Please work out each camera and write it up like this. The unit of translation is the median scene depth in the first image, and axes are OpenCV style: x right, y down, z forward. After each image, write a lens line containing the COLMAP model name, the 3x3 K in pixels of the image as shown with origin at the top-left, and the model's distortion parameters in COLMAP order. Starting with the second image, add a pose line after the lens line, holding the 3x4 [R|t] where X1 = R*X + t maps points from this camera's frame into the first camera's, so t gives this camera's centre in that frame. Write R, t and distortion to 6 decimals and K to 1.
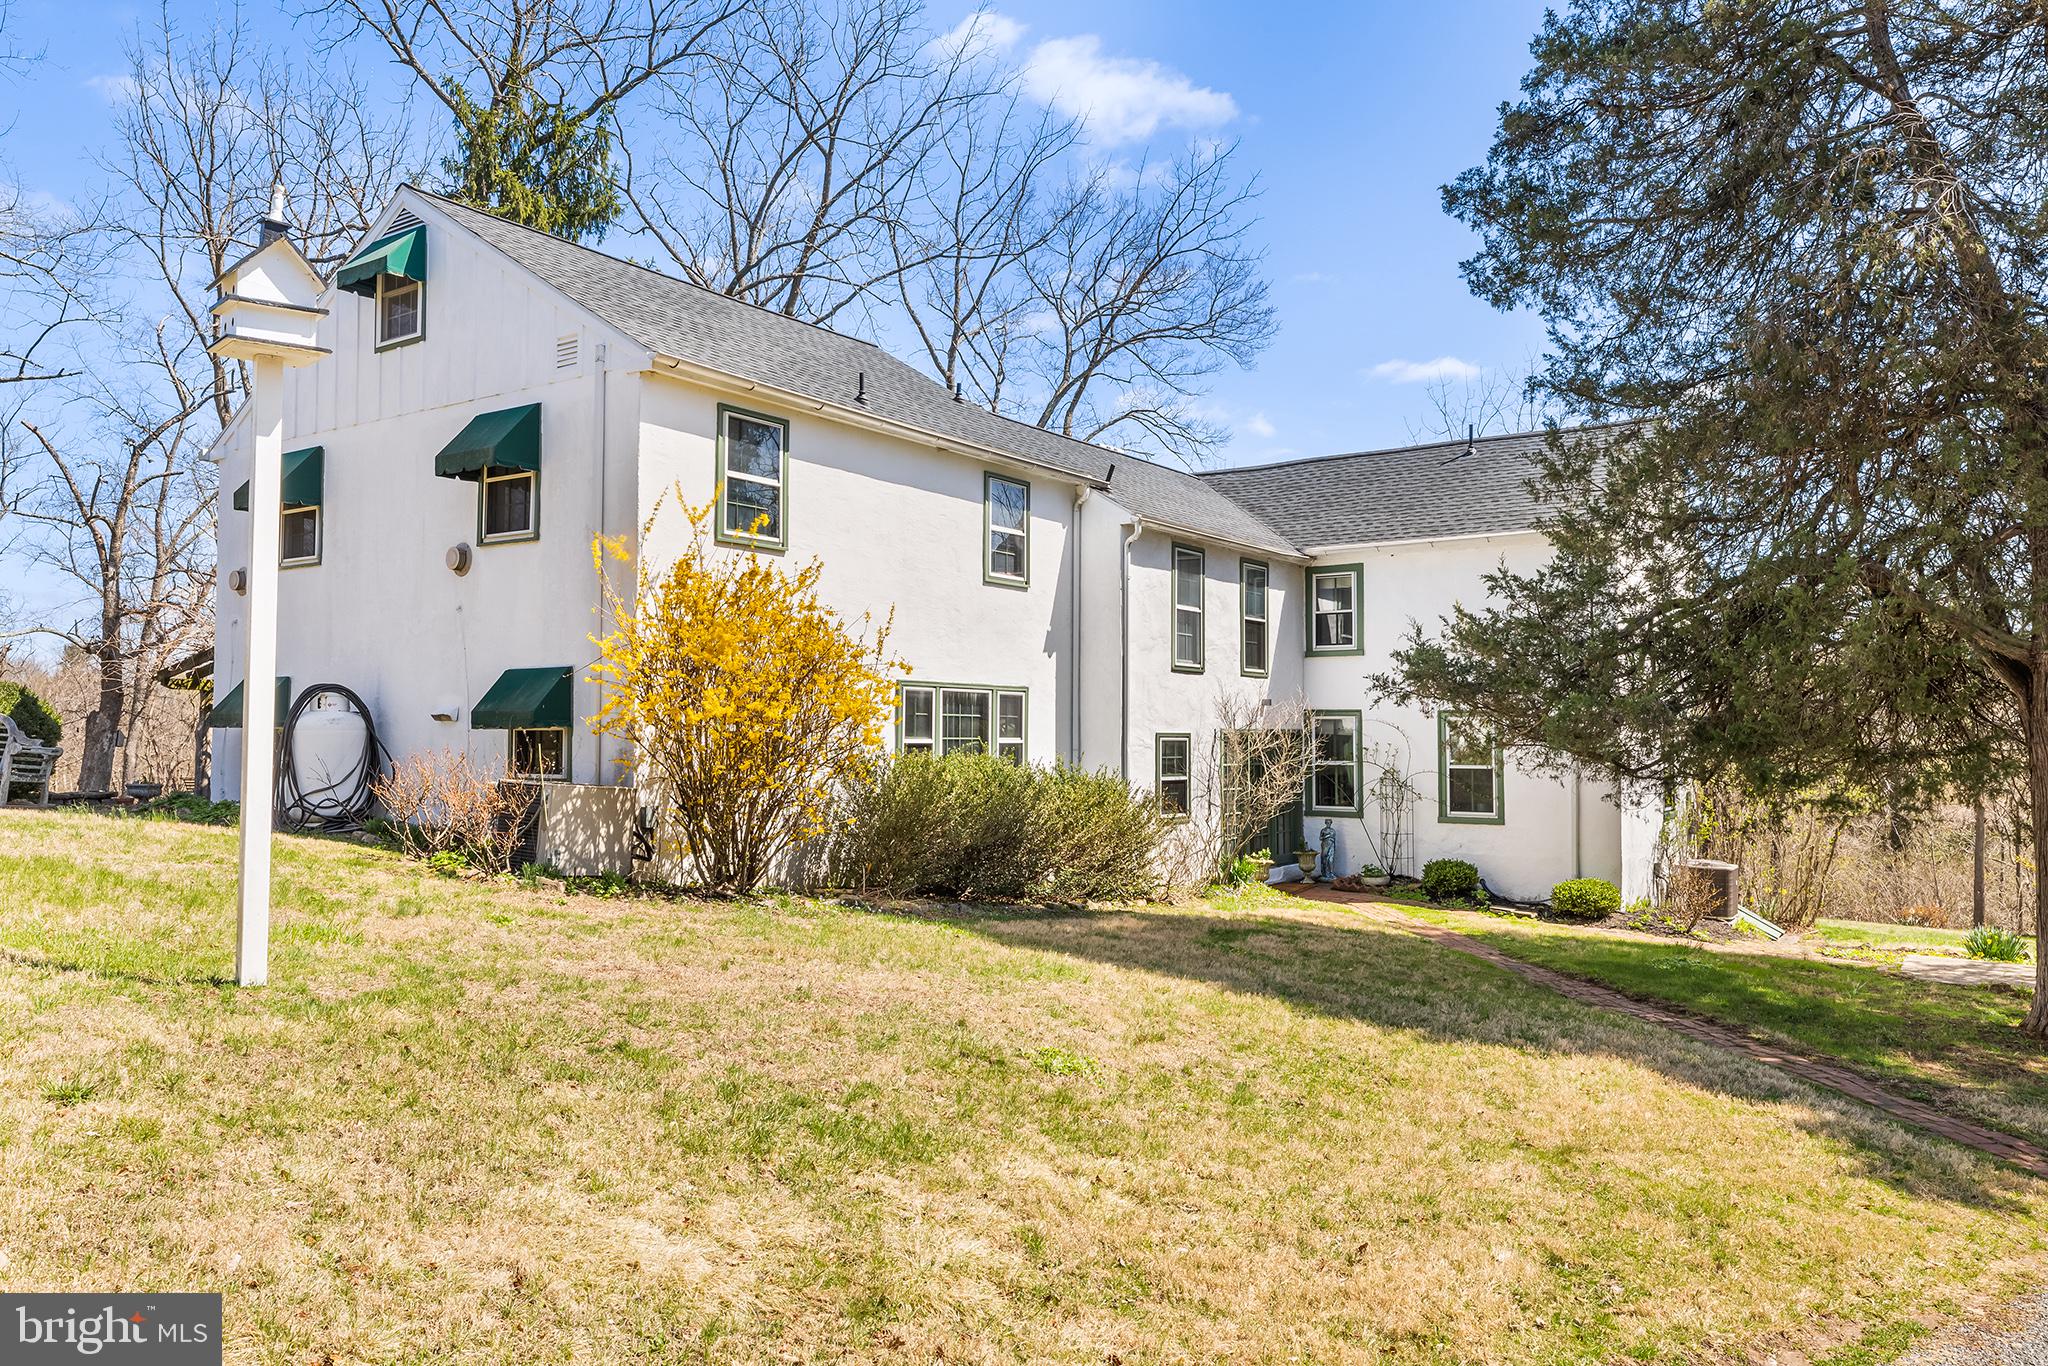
lens RADIAL K [[1253.7, 0, 989.0], [0, 1253.7, 684.6], [0, 0, 1]] dist [0.024778, -0.001067]
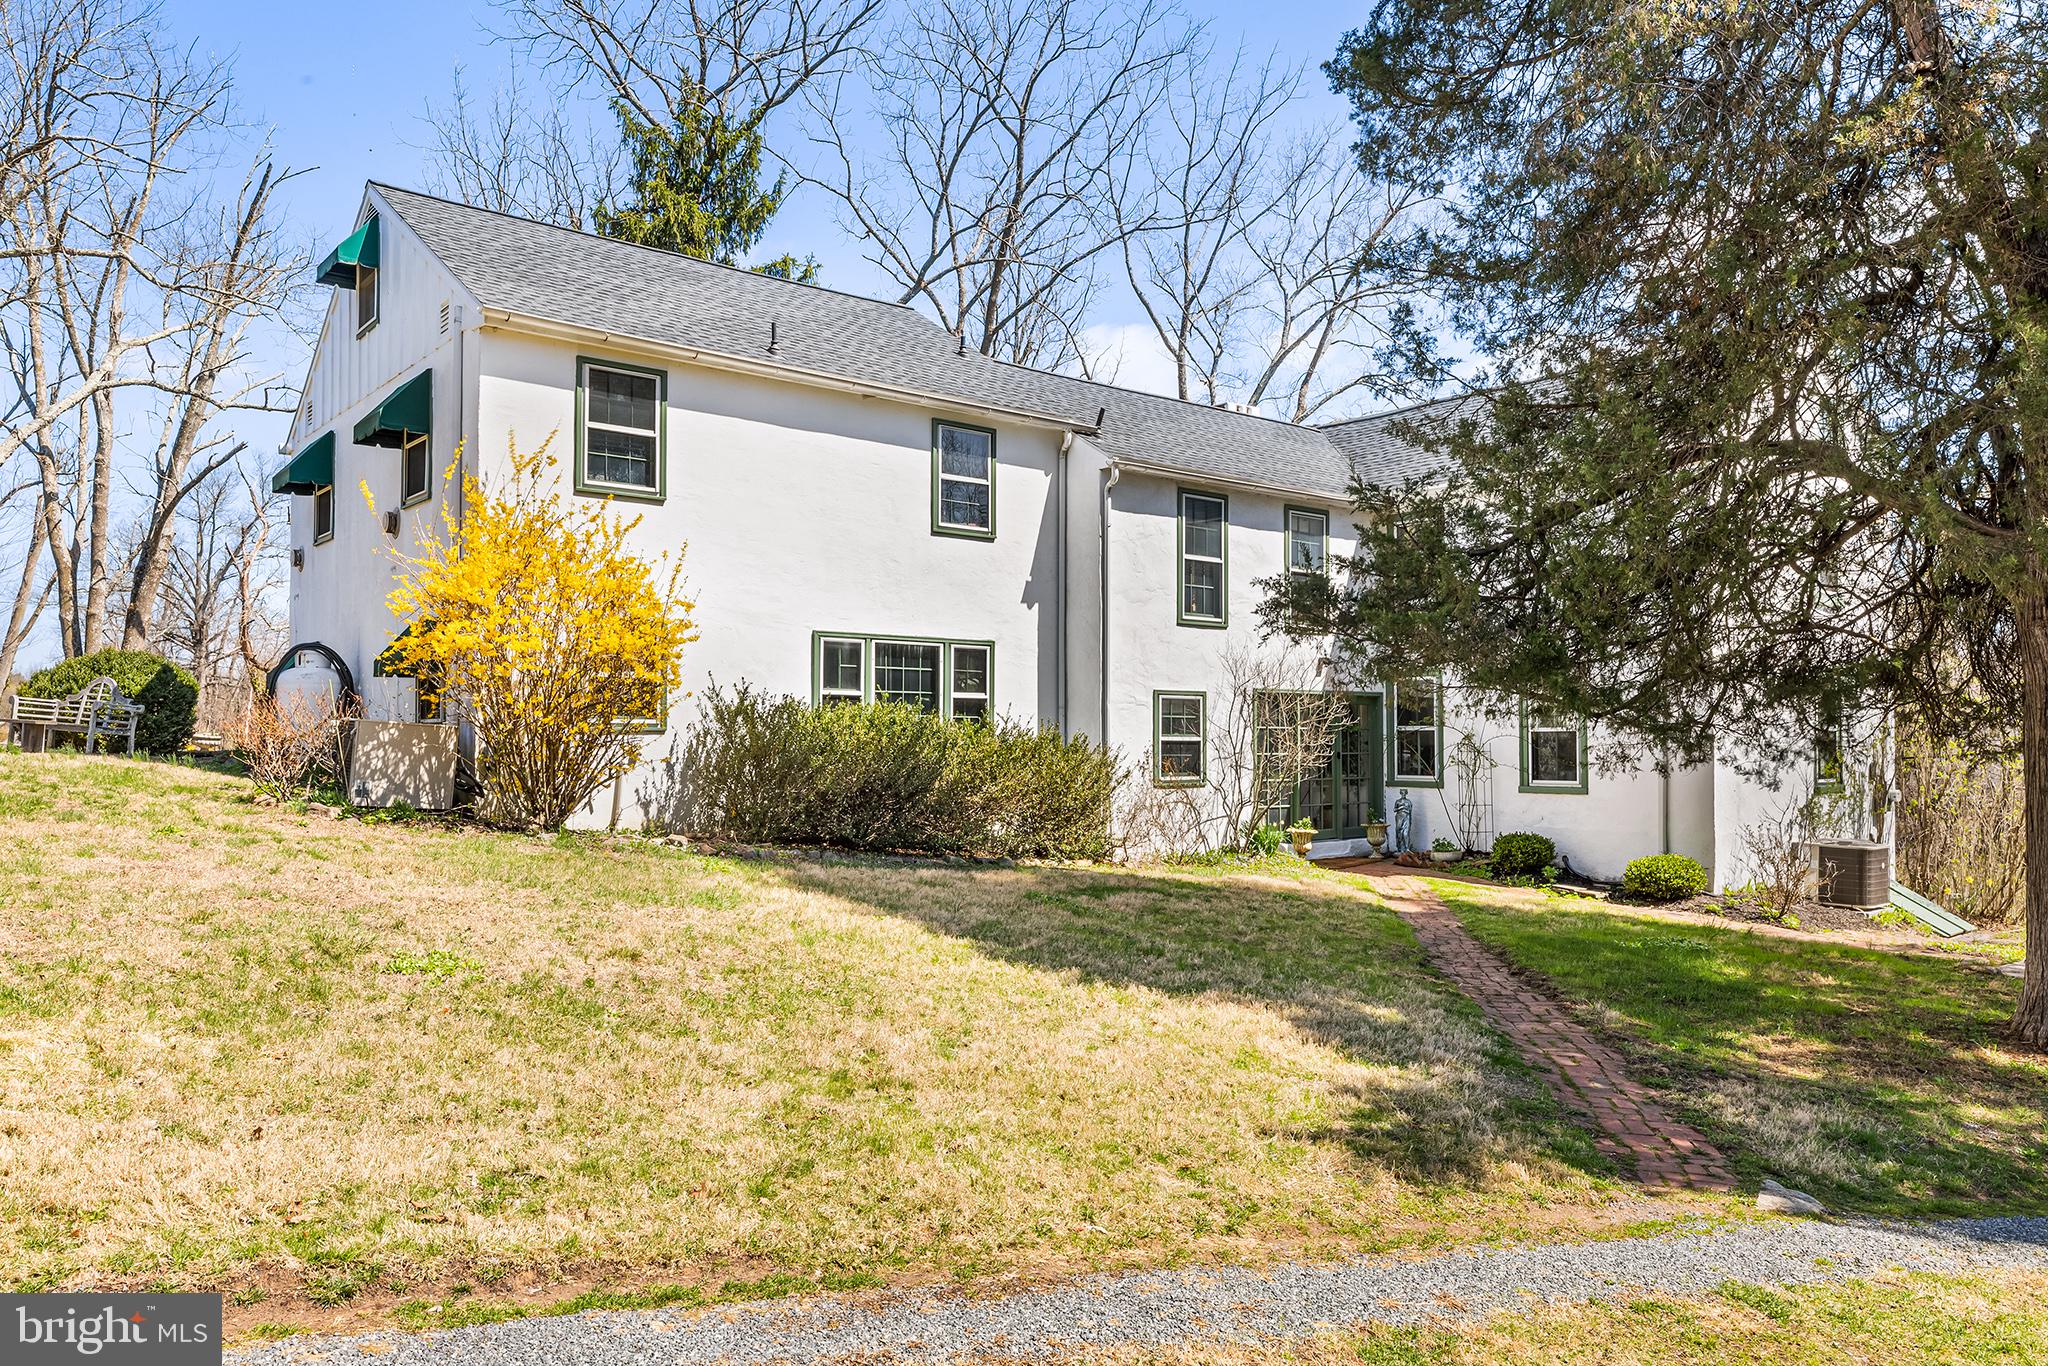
lens RADIAL K [[1253.7, 0, 989.0], [0, 1253.7, 684.6], [0, 0, 1]] dist [0.024778, -0.001067]
pose [[0.972232, -0.010900, -0.233764, 0.233308], [0.012051, 0.999921, 0.003496, 0.029751], [0.233708, -0.006216, 0.972287, 0.052953]]
